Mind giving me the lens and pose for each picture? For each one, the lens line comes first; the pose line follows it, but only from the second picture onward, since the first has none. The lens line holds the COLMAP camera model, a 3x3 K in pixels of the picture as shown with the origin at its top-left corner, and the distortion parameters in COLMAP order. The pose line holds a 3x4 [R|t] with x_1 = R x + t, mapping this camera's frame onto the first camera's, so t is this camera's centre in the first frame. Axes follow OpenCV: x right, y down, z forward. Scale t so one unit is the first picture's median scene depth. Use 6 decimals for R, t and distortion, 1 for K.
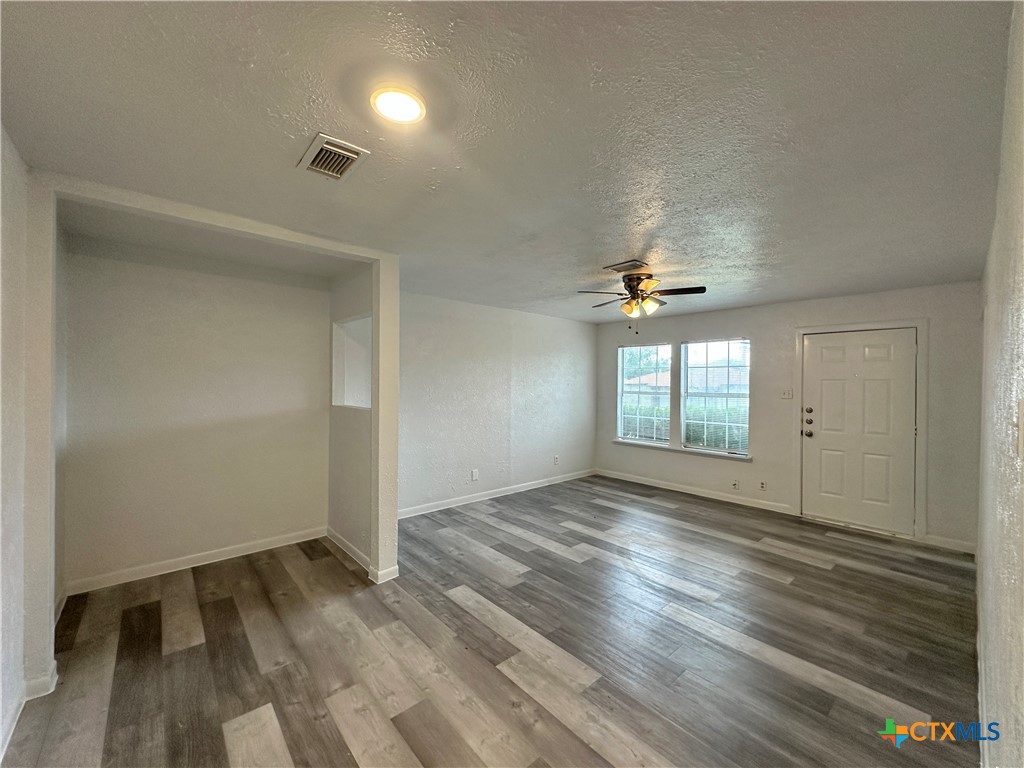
lens RADIAL K [[407.0, 0, 512.9], [0, 407.0, 385.2], [0, 0, 1]] dist [-0.001130, 0.000466]
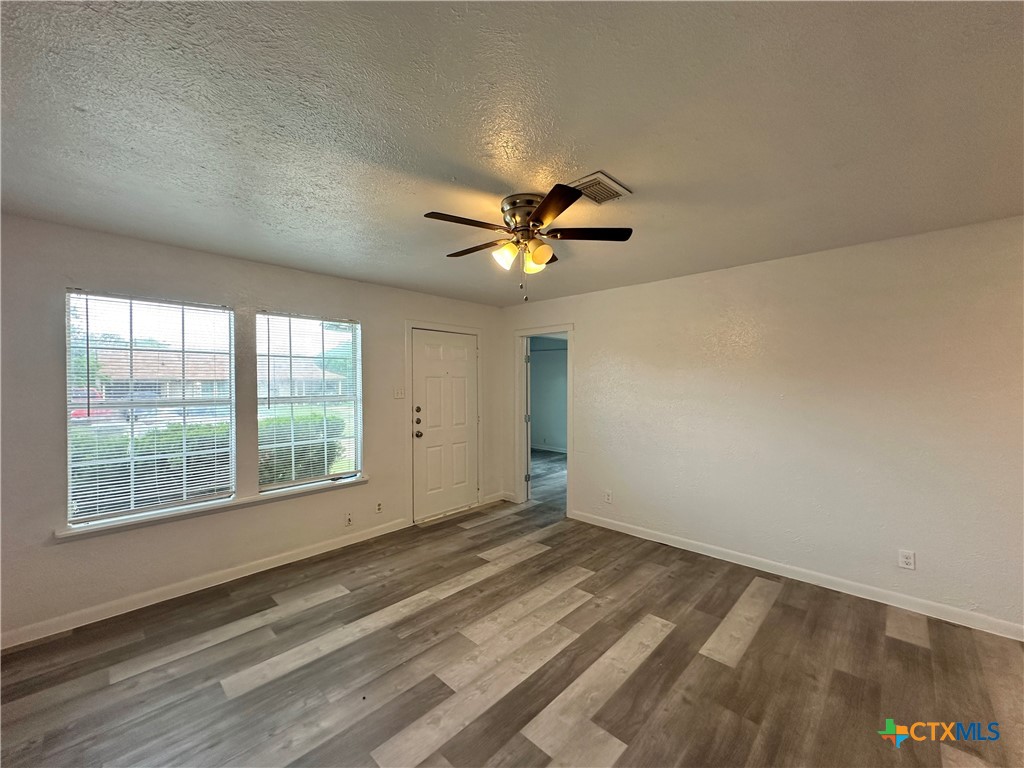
lens RADIAL K [[407.0, 0, 512.4], [0, 407.0, 384.1], [0, 0, 1]] dist [-0.001130, 0.000466]
pose [[-0.082549, -0.018139, 0.996422, -0.240701], [0.006874, 0.999800, 0.018770, -0.014027], [-0.996563, 0.008399, -0.082408, 0.903819]]
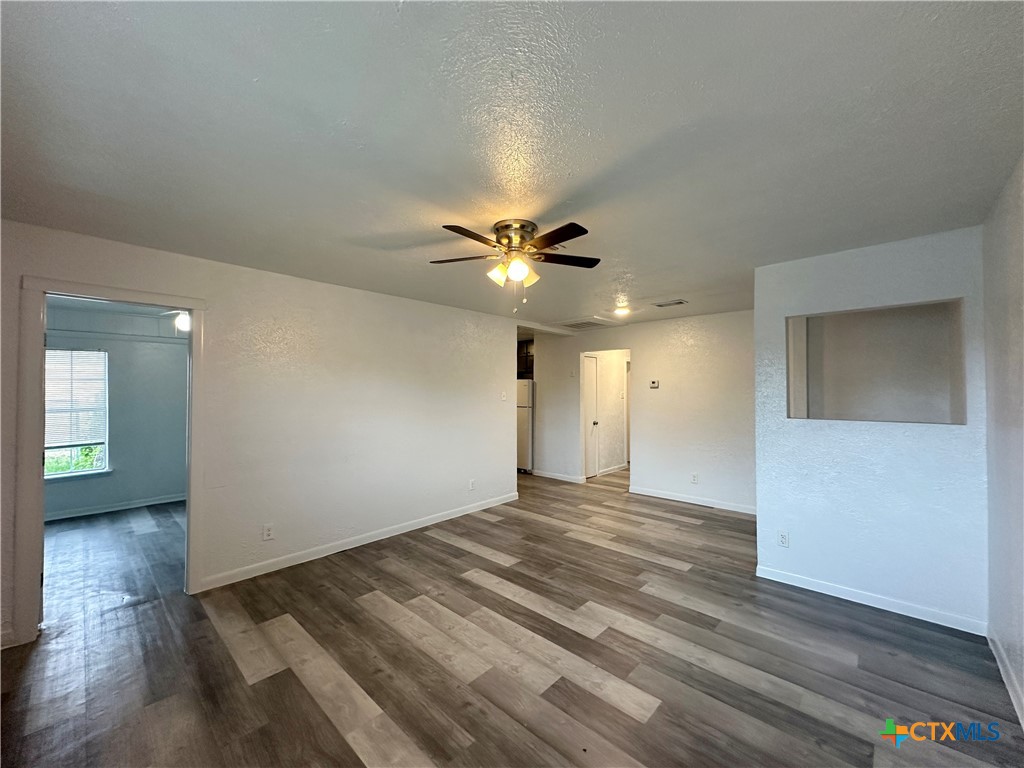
lens RADIAL K [[407.0, 0, 512.2], [0, 407.0, 383.3], [0, 0, 1]] dist [-0.001130, 0.000466]
pose [[-0.995466, -0.012663, -0.094276, 0.314741], [-0.011031, 0.999781, -0.017807, 0.001587], [0.094480, -0.016686, -0.995387, 1.406597]]
